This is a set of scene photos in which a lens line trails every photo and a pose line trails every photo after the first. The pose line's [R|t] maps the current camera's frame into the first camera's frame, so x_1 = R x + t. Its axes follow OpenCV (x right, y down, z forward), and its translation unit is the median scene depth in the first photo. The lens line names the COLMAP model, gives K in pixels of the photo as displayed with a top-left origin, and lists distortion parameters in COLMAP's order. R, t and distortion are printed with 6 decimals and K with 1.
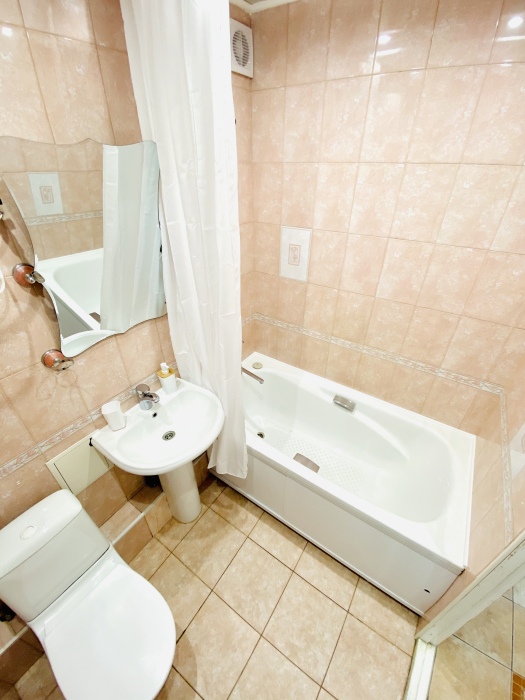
lens RADIAL K [[283.4, 0, 266.9], [0, 283.4, 344.4], [0, 0, 1]] dist [-0.010571, -0.005685]
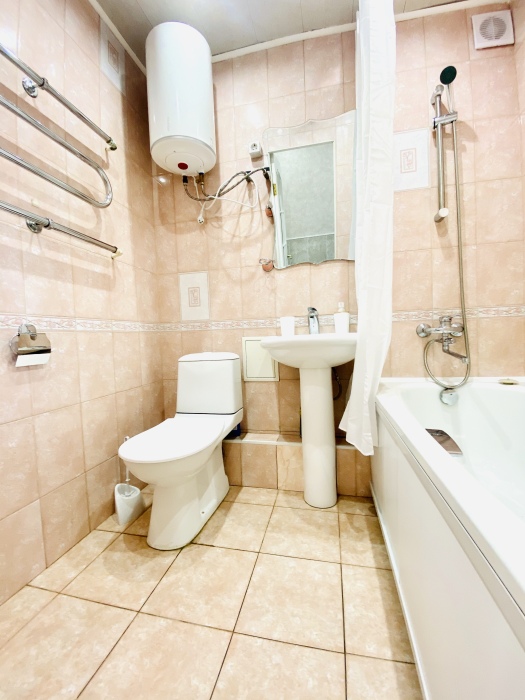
lens RADIAL K [[283.4, 0, 268.5], [0, 283.4, 349.2], [0, 0, 1]] dist [-0.010571, -0.005685]
pose [[0.367102, 0.011220, -0.930113, 0.466895], [-0.456199, 0.873582, -0.169517, 0.473479], [0.810628, 0.486547, 0.325812, 0.465035]]
